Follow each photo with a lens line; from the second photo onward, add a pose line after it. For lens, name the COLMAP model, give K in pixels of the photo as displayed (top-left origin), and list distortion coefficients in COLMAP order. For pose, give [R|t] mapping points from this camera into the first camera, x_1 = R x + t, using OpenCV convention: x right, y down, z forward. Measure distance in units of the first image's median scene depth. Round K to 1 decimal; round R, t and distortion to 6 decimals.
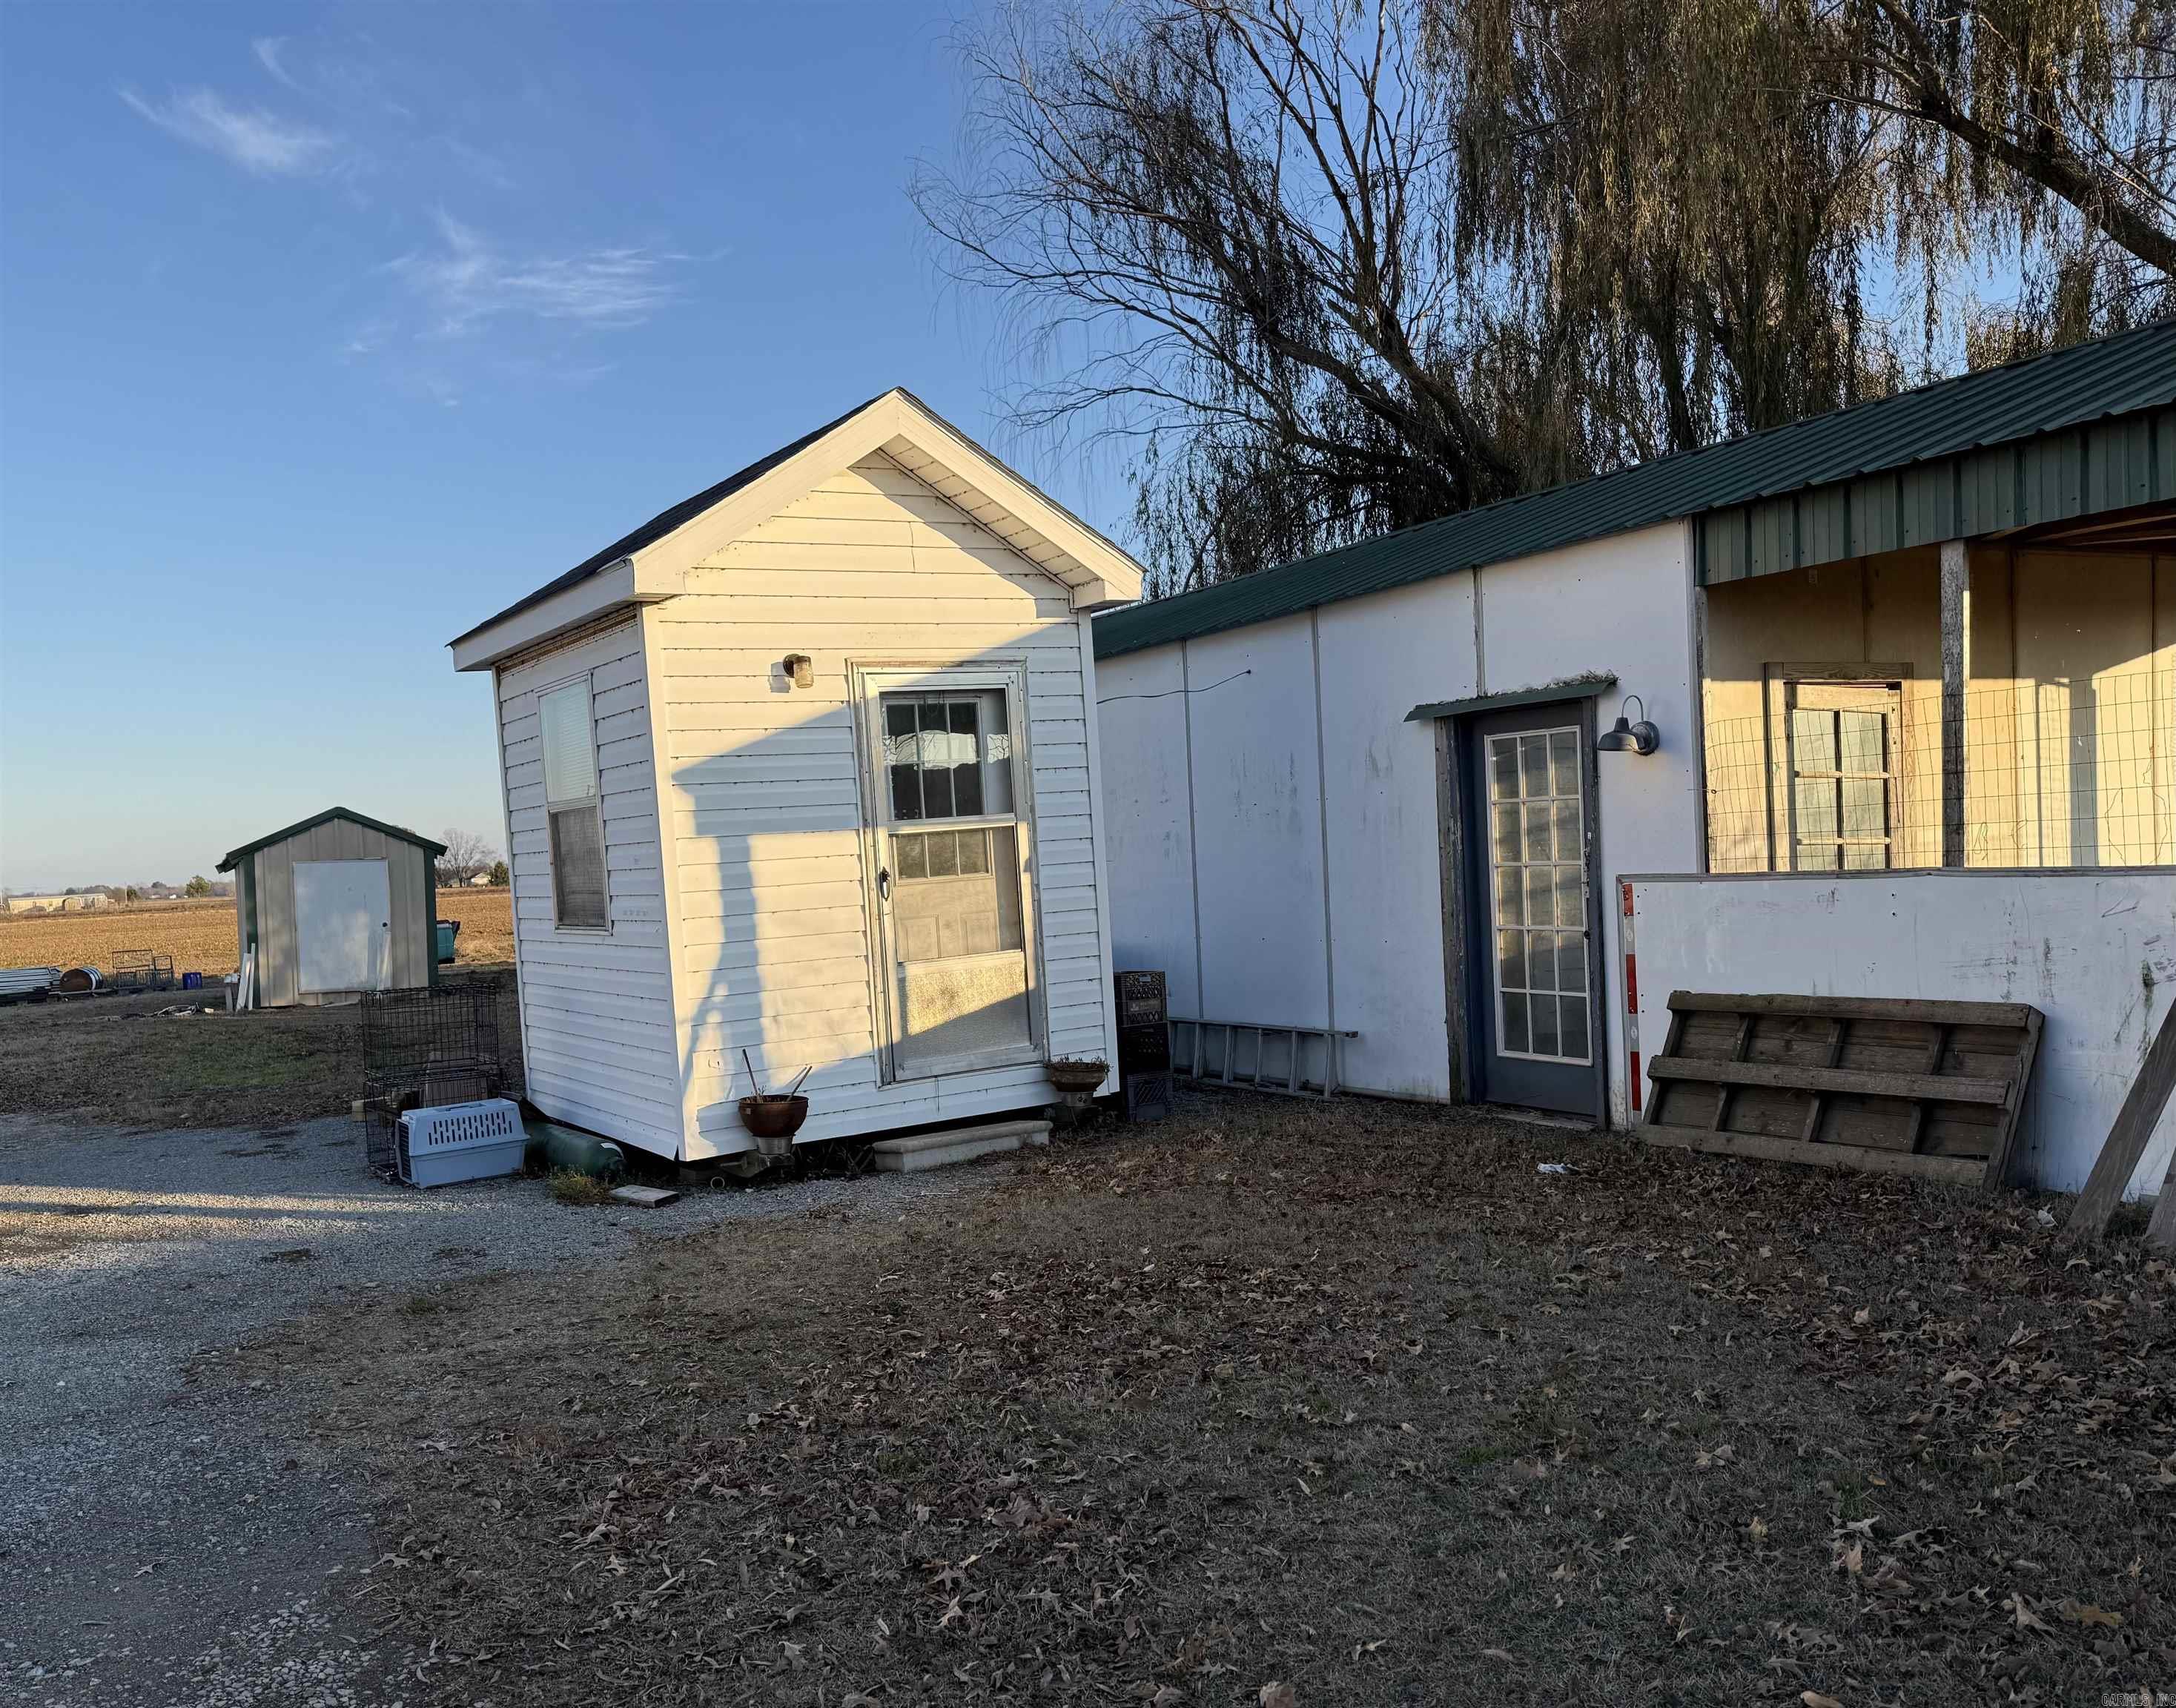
lens RADIAL K [[1787.9, 0, 922.1], [0, 1787.9, 927.7], [0, 0, 1]] dist [0.083702, -0.104367]
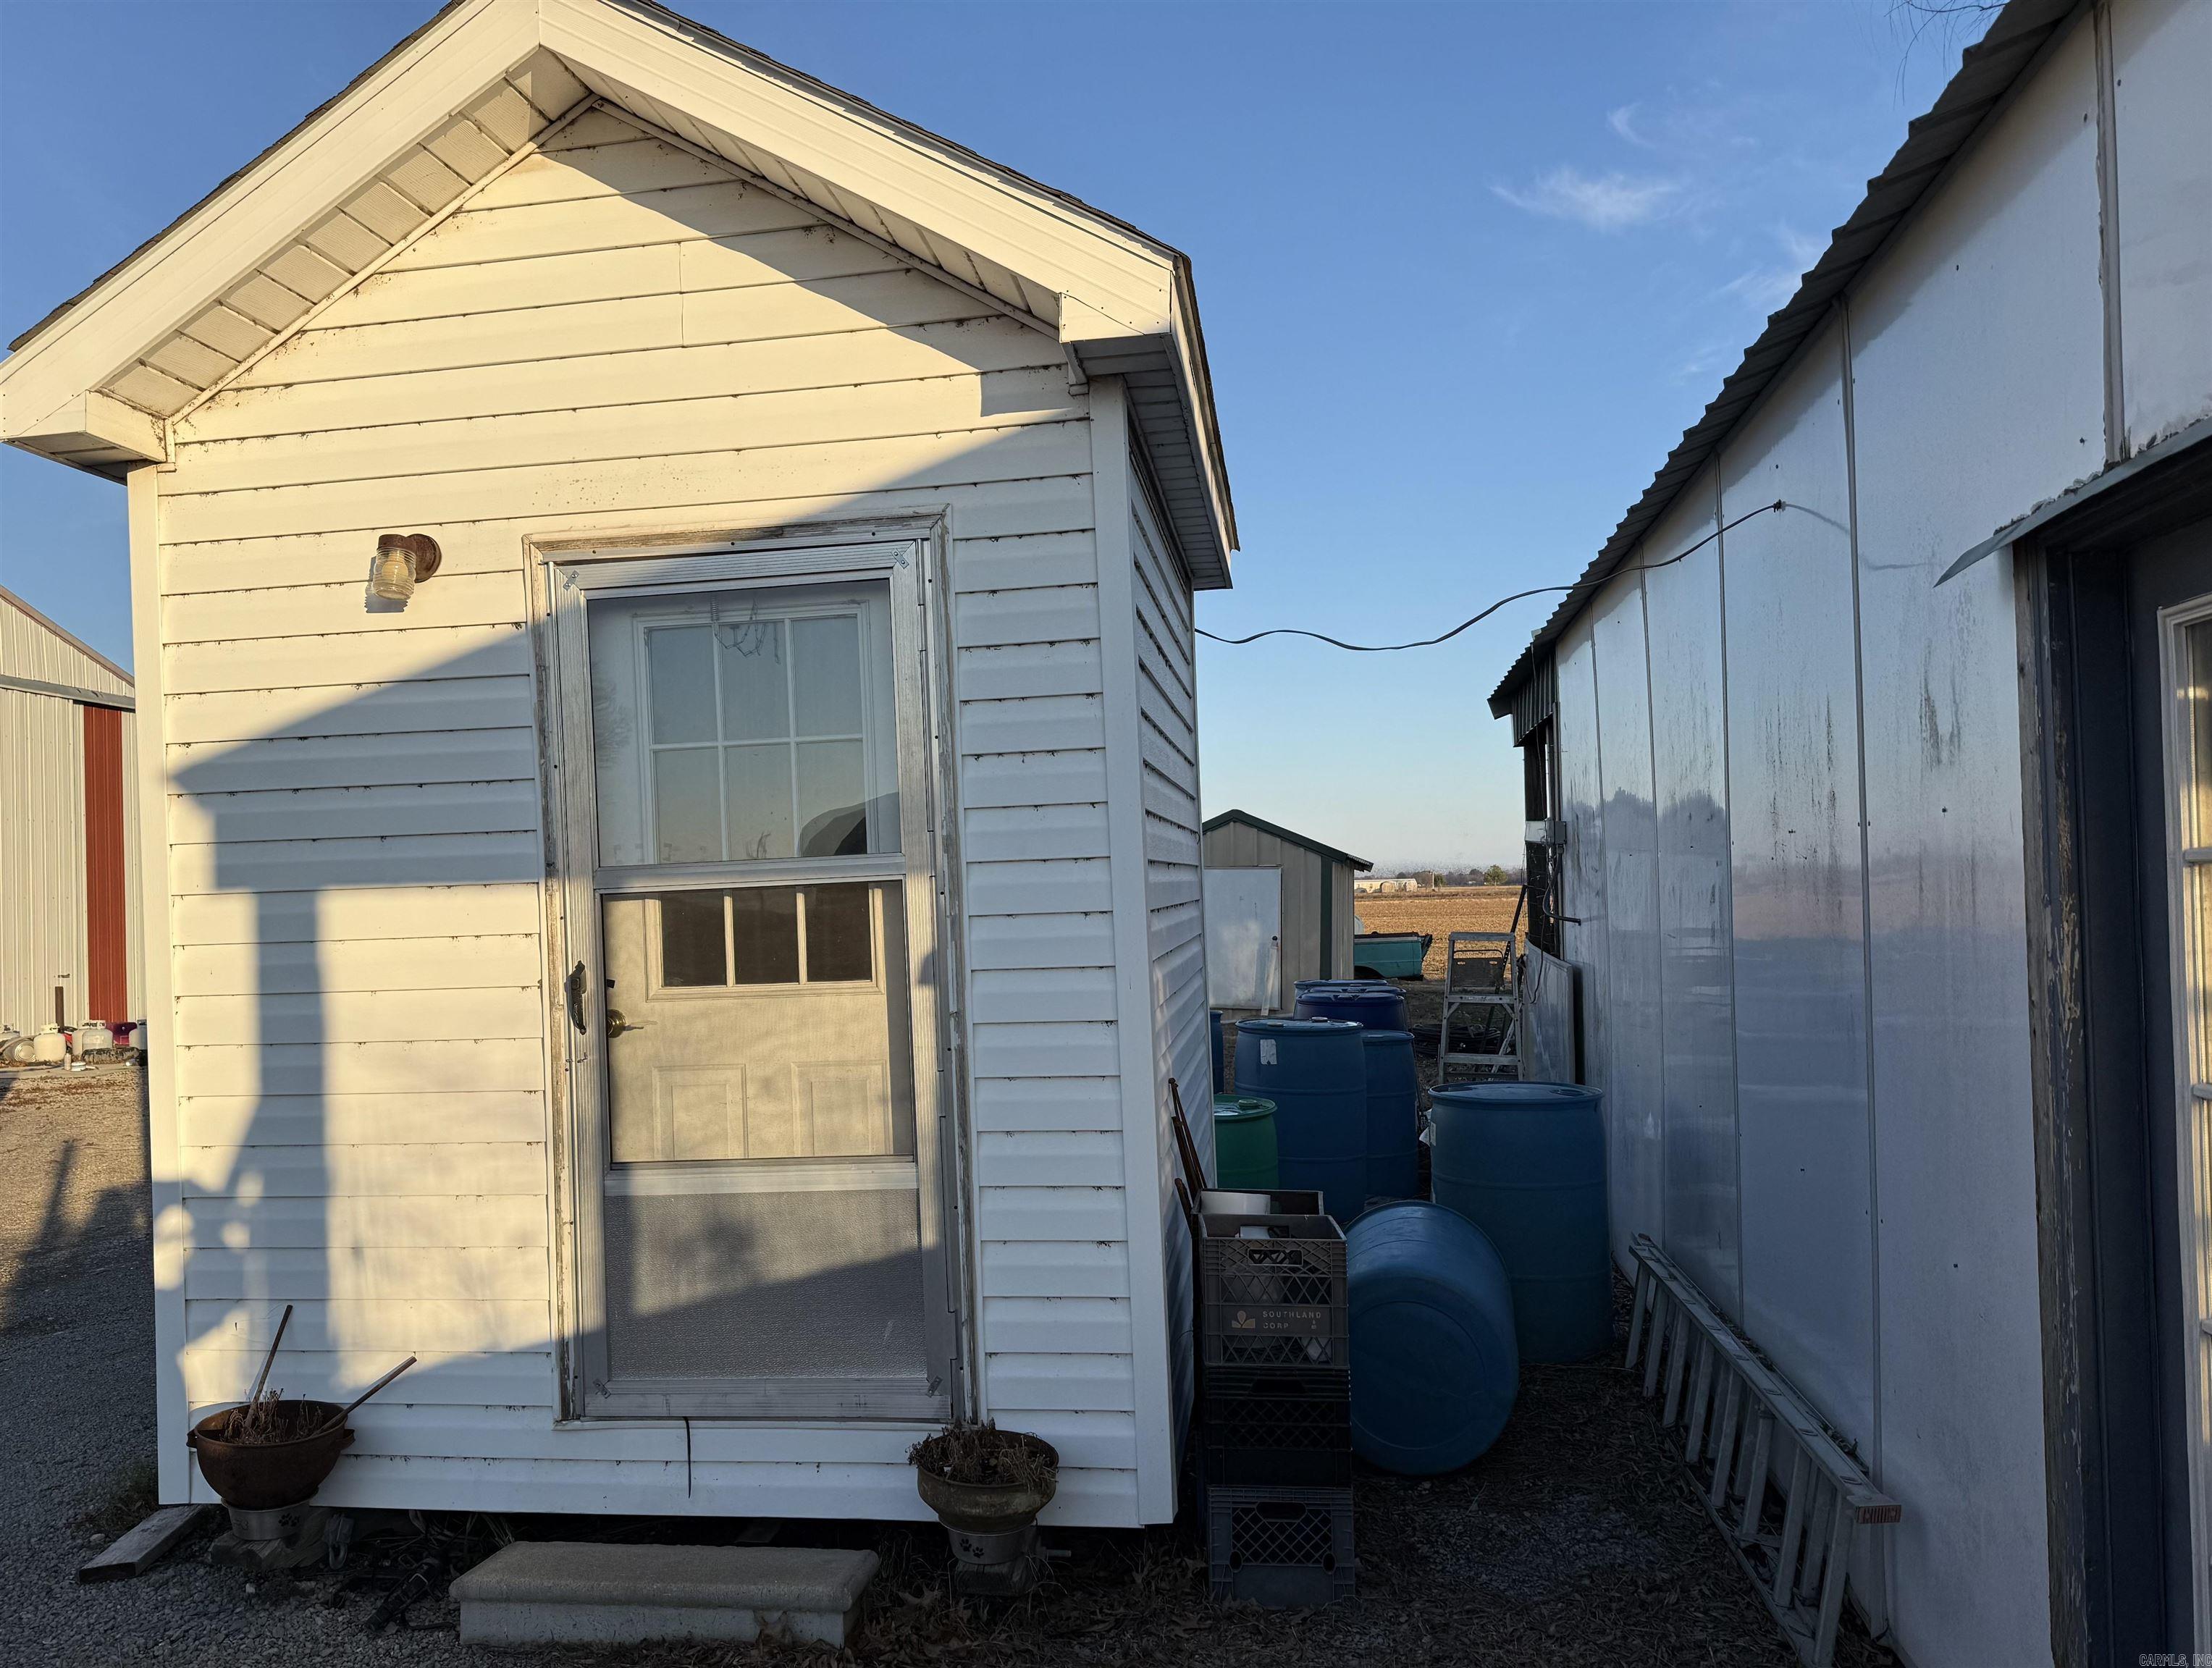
lens RADIAL K [[1579.5, 0, 1100.2], [0, 1579.5, 873.2], [0, 0, 1]] dist [0.153309, -0.313311]
pose [[0.771530, 0.030715, -0.635452, 0.352317], [-0.044766, 0.998979, -0.006066, -0.059914], [0.634616, 0.033127, 0.772117, 0.736379]]
